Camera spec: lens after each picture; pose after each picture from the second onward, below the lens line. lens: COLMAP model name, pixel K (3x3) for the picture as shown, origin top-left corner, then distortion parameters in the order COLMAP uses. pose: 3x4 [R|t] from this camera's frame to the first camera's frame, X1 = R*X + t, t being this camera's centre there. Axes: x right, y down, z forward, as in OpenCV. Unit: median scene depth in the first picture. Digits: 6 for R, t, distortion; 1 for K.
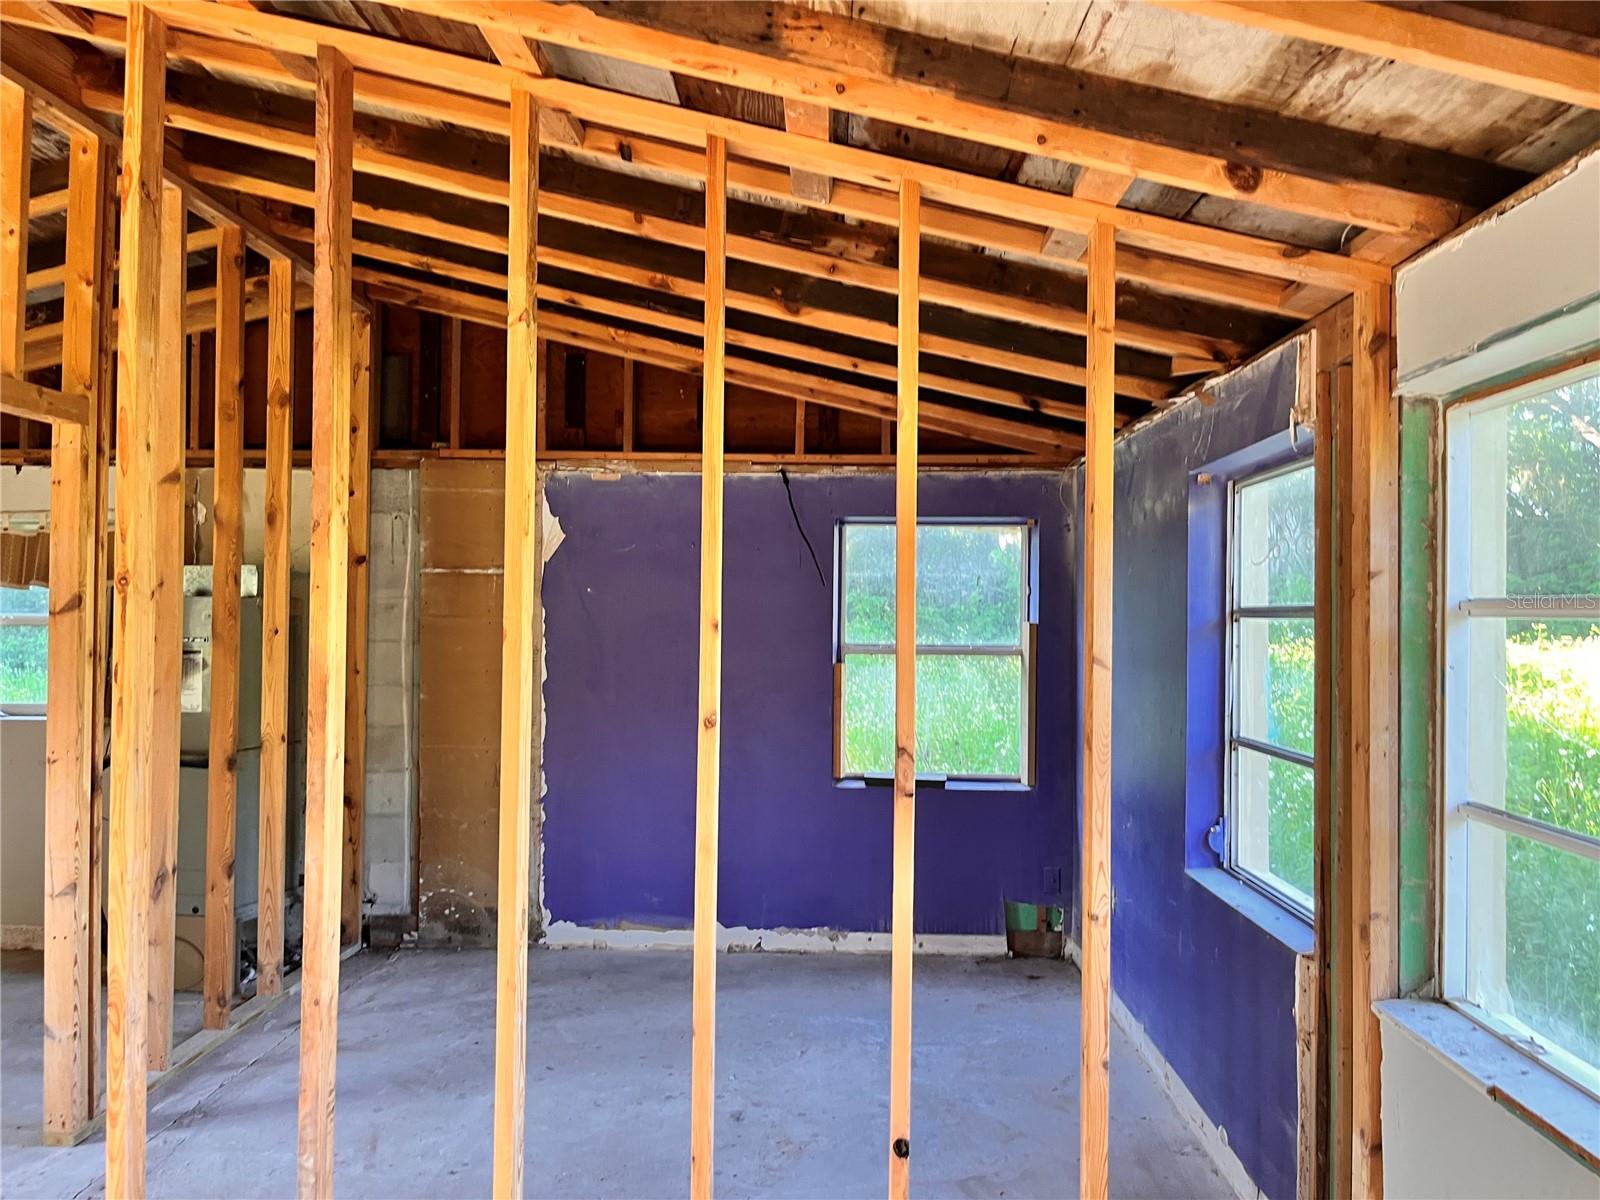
lens RADIAL K [[1213.2, 0, 815.9], [0, 1213.2, 603.5], [0, 0, 1]] dist [0.062199, -0.089662]
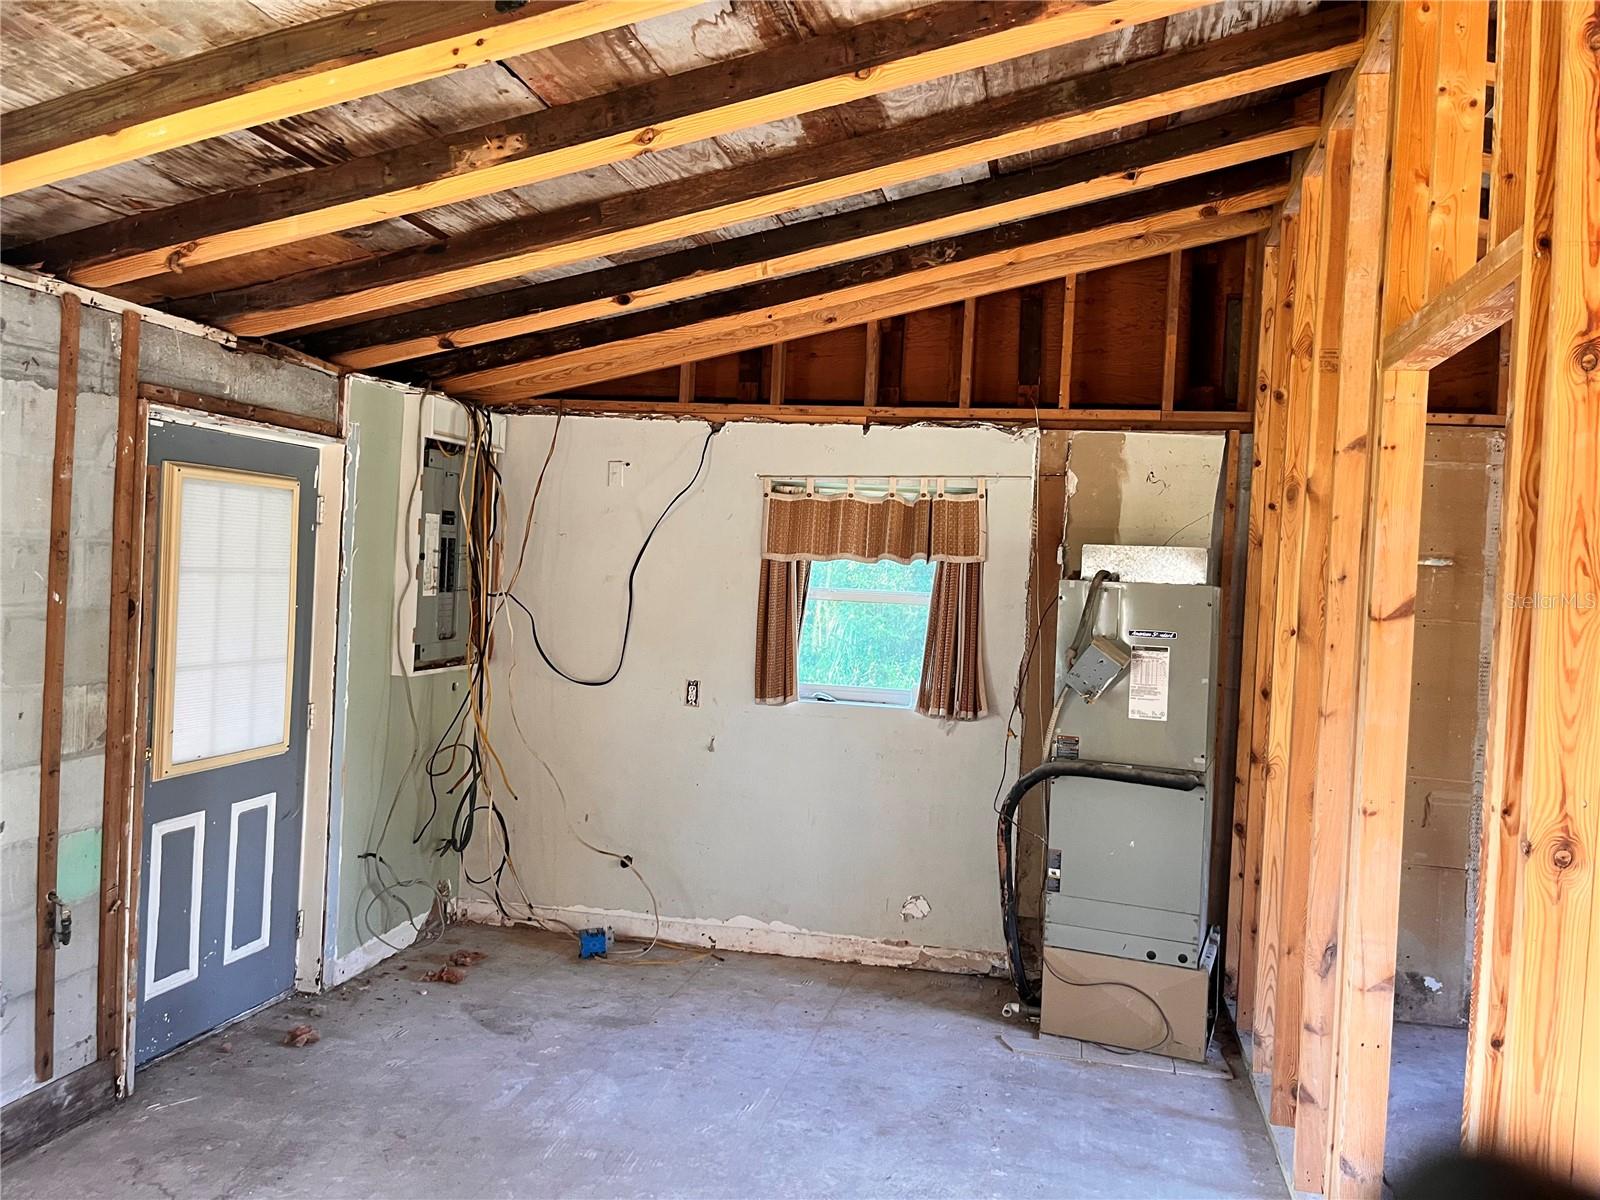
lens RADIAL K [[1213.2, 0, 811.3], [0, 1213.2, 583.6], [0, 0, 1]] dist [0.062199, -0.089662]
pose [[0.980332, 0.042917, -0.192634, -0.516581], [-0.041185, 0.999067, 0.012990, -0.005853], [0.193012, -0.004801, 0.981185, 0.117250]]
